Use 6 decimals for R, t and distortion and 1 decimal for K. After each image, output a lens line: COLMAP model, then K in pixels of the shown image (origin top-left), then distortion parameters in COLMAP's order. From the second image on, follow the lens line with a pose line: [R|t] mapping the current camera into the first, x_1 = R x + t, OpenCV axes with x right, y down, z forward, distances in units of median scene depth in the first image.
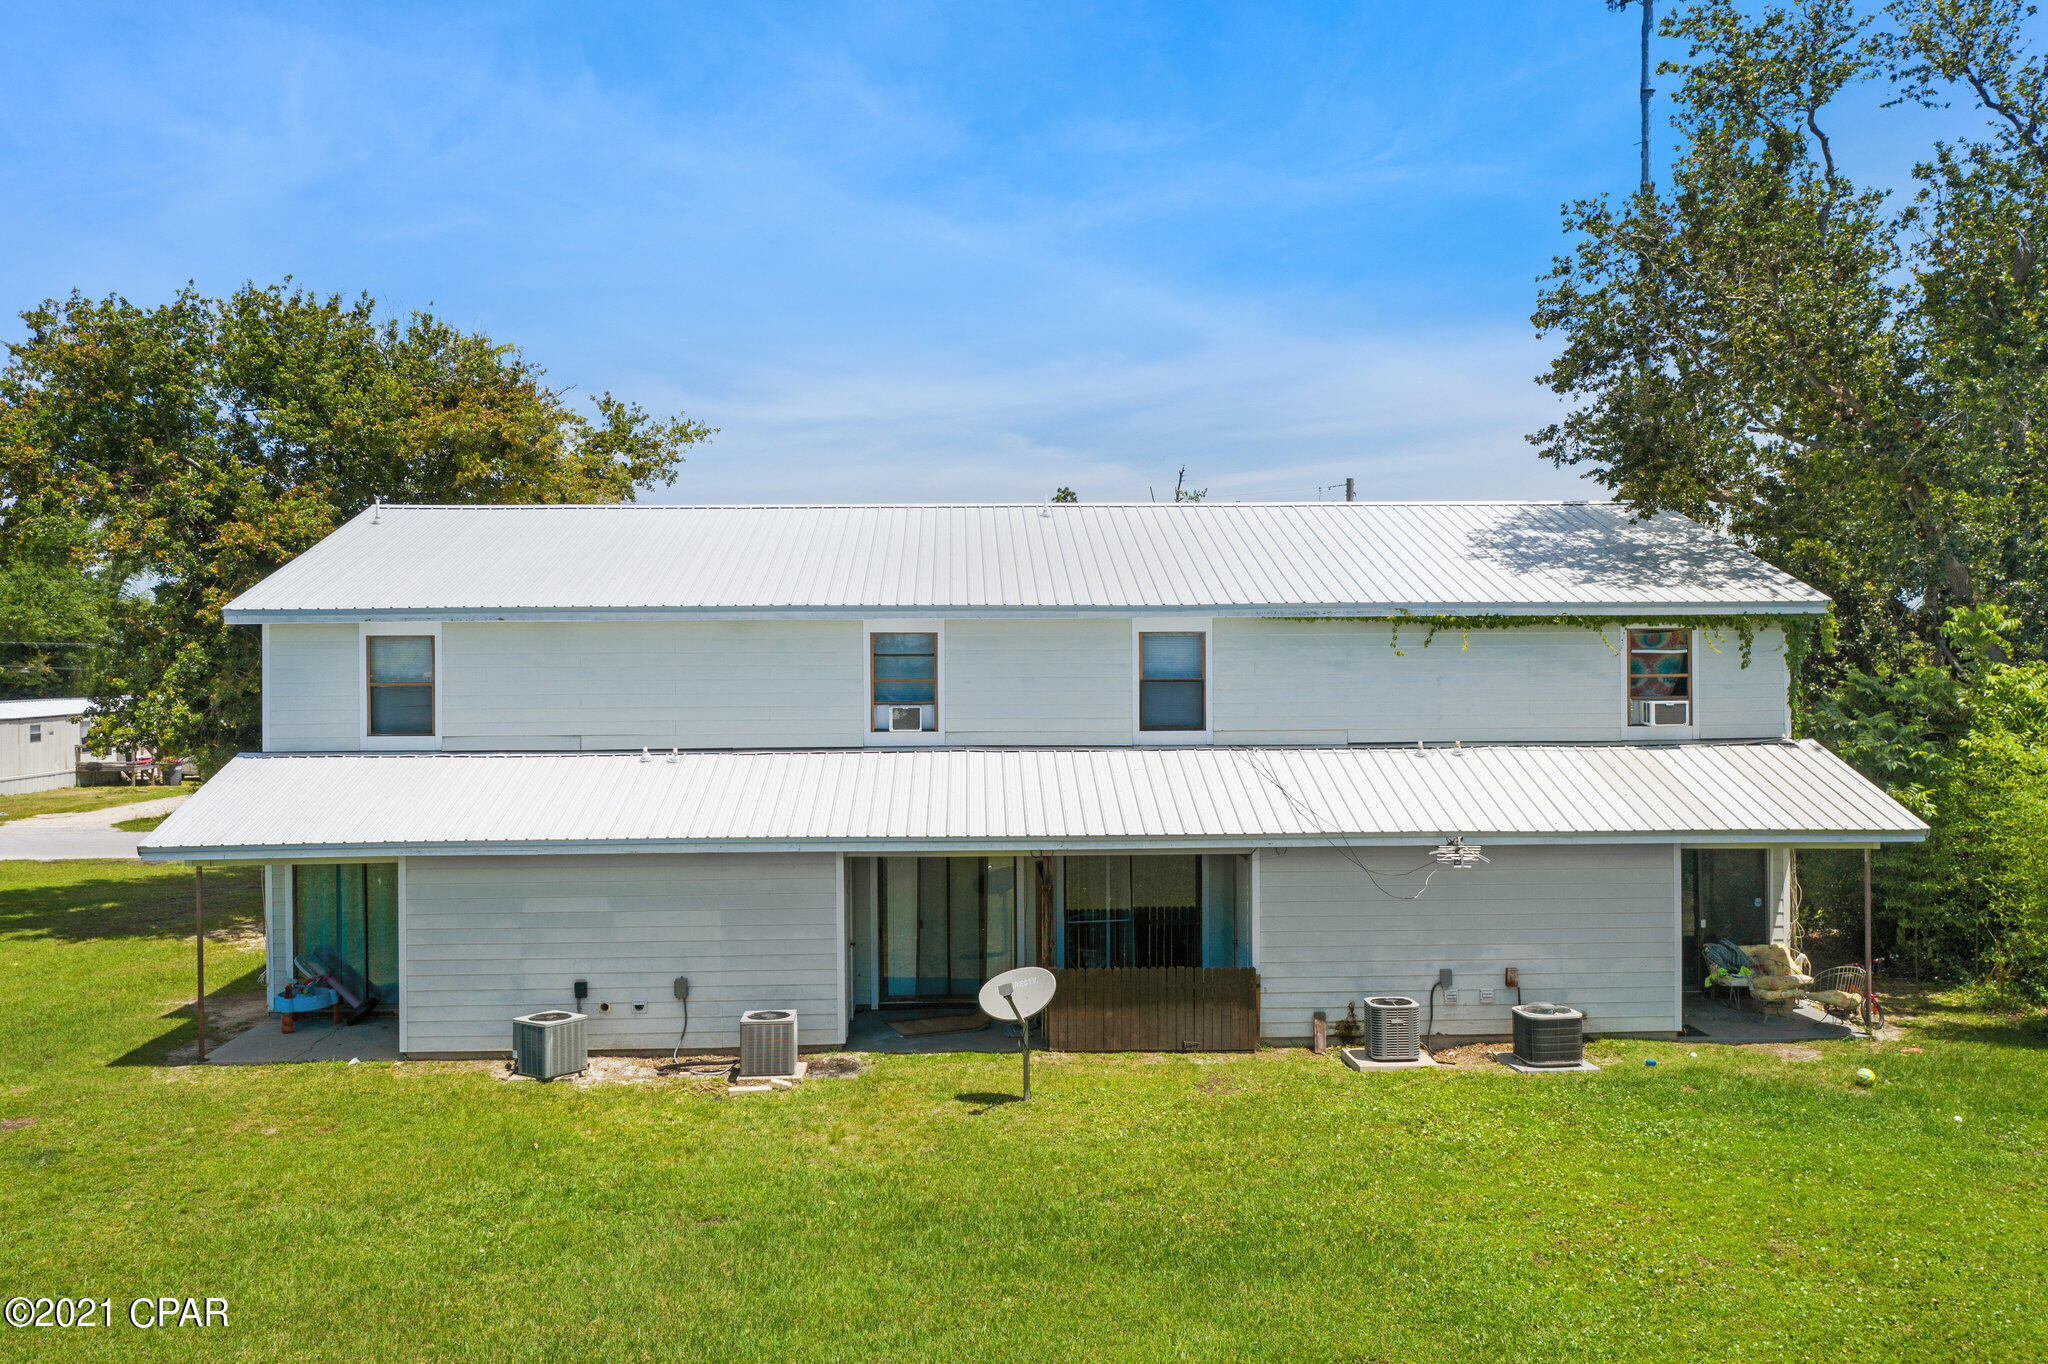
lens RADIAL K [[1627.7, 0, 1024.0], [0, 1627.7, 682.0], [0, 0, 1]] dist [-0.006997, 0.003934]
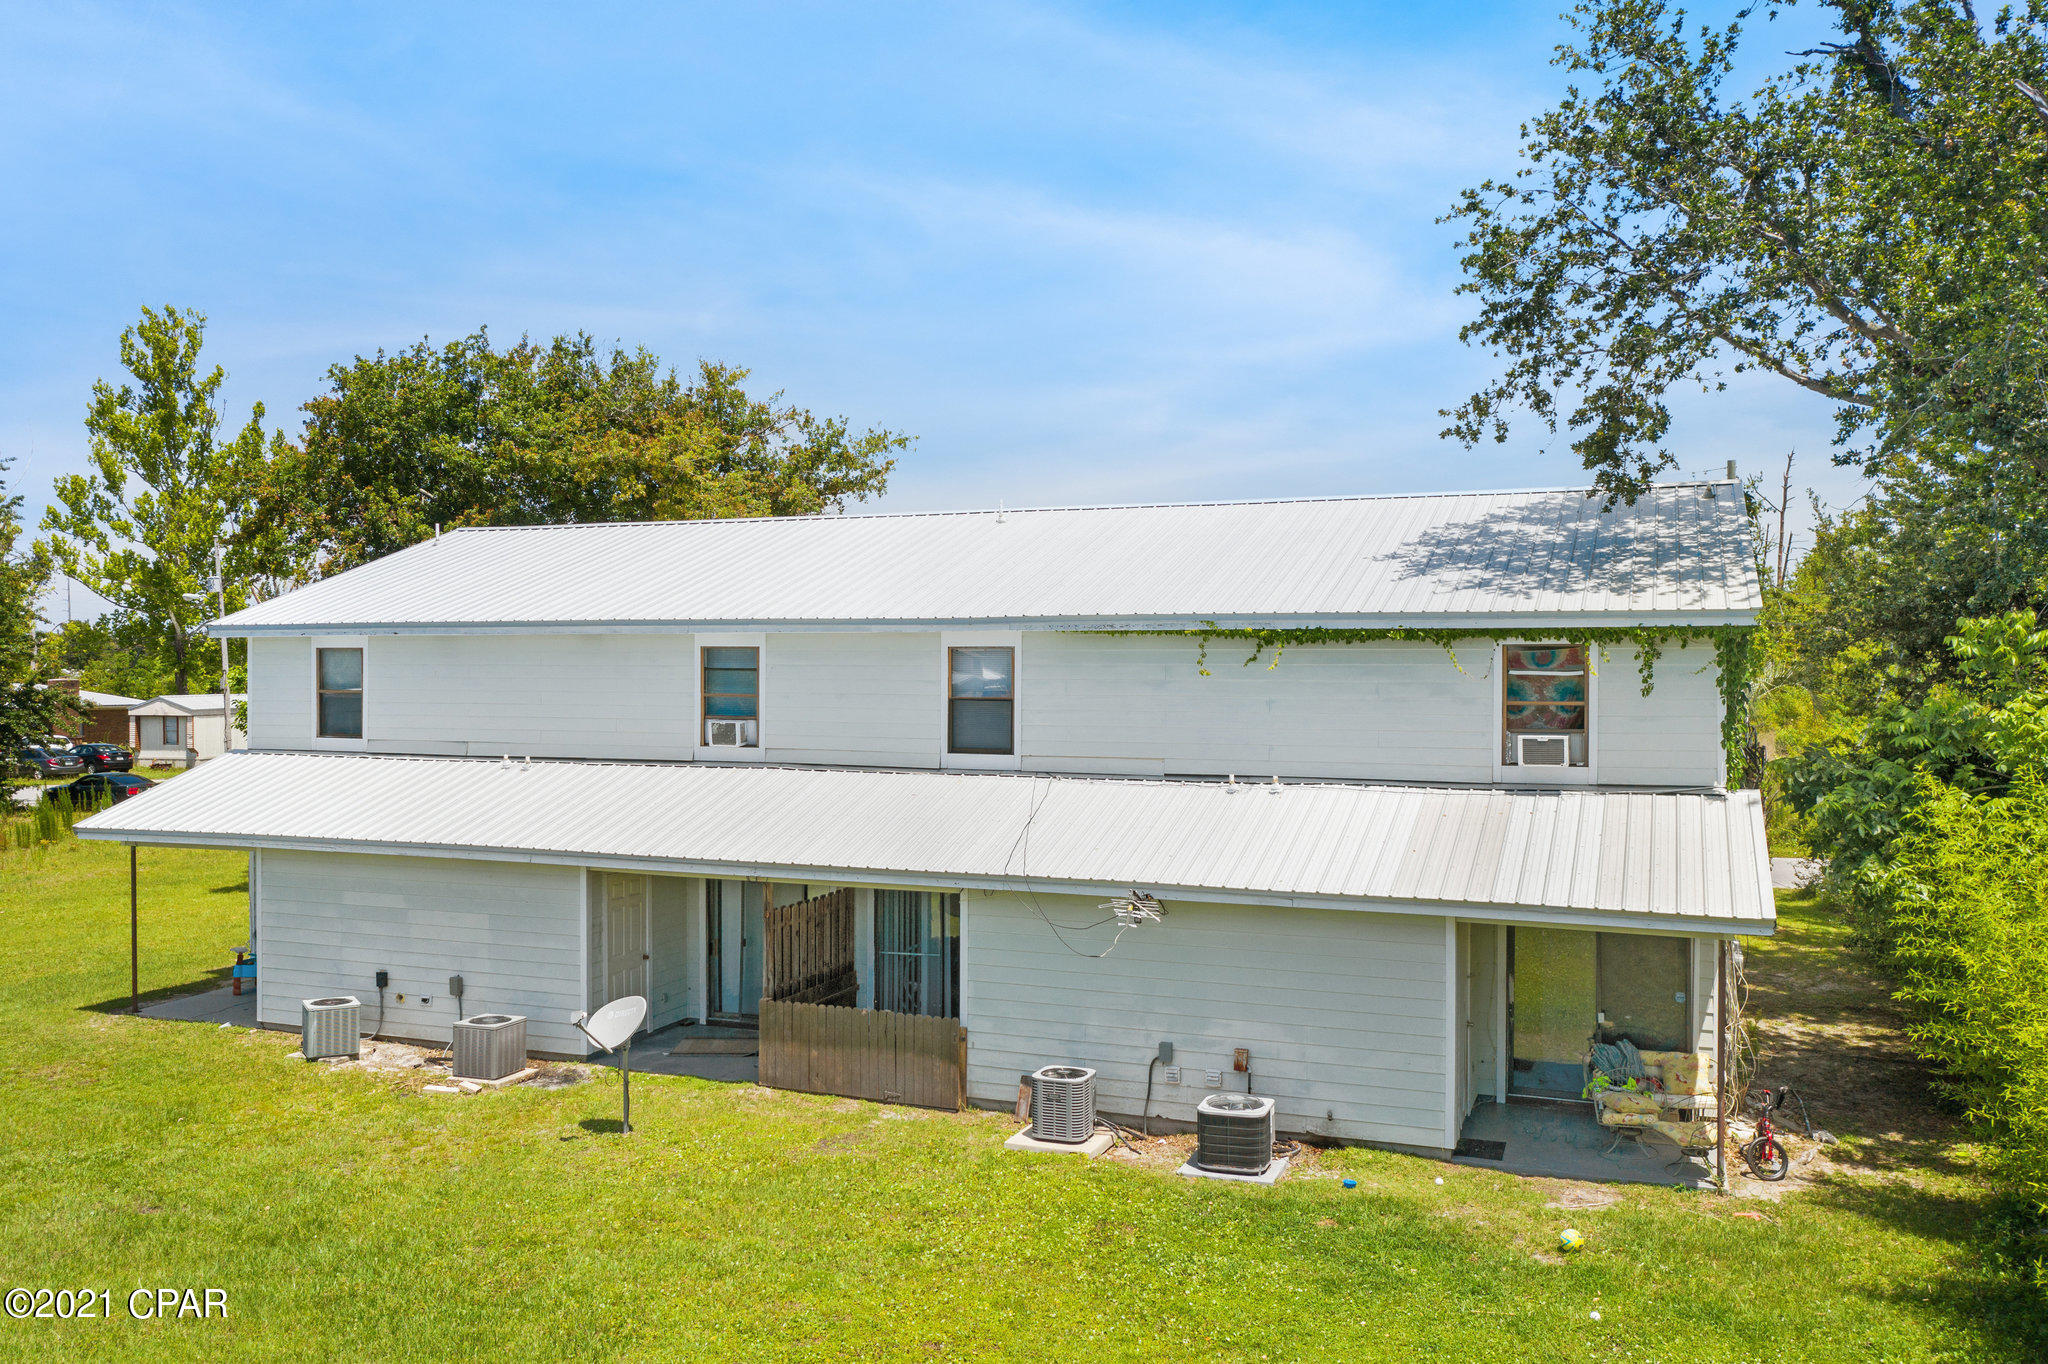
lens RADIAL K [[1608.7, 0, 1024.0], [0, 1608.7, 682.0], [0, 0, 1]] dist [-0.006209, 0.005974]
pose [[0.916772, 0.012201, -0.399225, 0.493739], [-0.013739, 0.999905, -0.000991, -0.010581], [0.399175, 0.006393, 0.916852, 0.180450]]
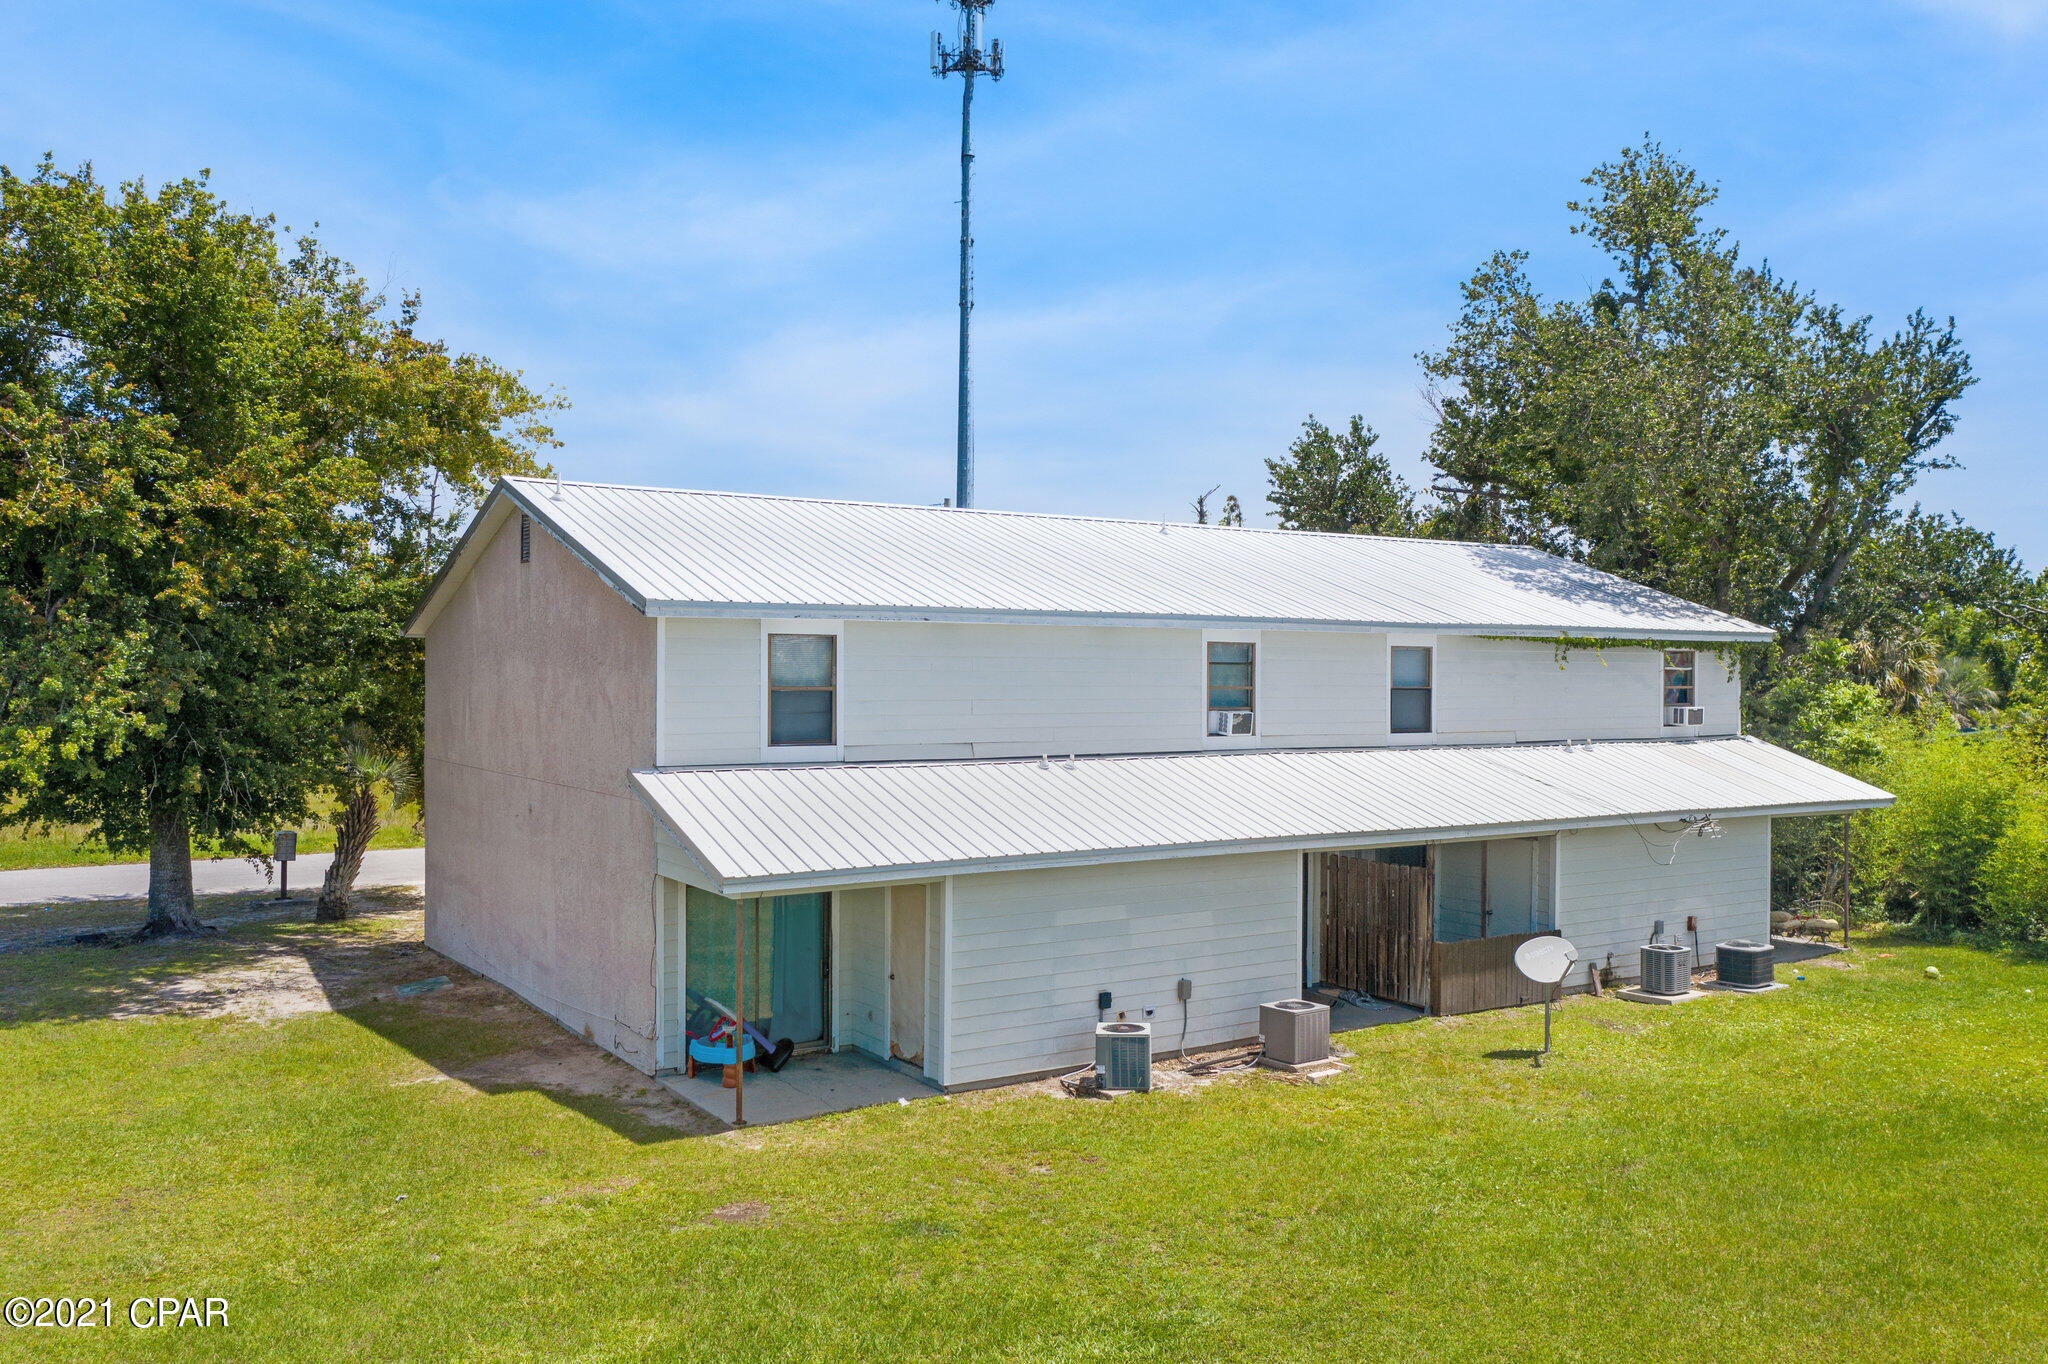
lens RADIAL K [[1627.7, 0, 1024.0], [0, 1627.7, 682.0], [0, 0, 1]] dist [-0.006997, 0.003934]
pose [[0.856066, 0.007943, 0.516805, -0.758831], [-0.005967, 0.999967, -0.005483, 0.002247], [-0.516832, 0.001610, 0.856085, 0.167832]]
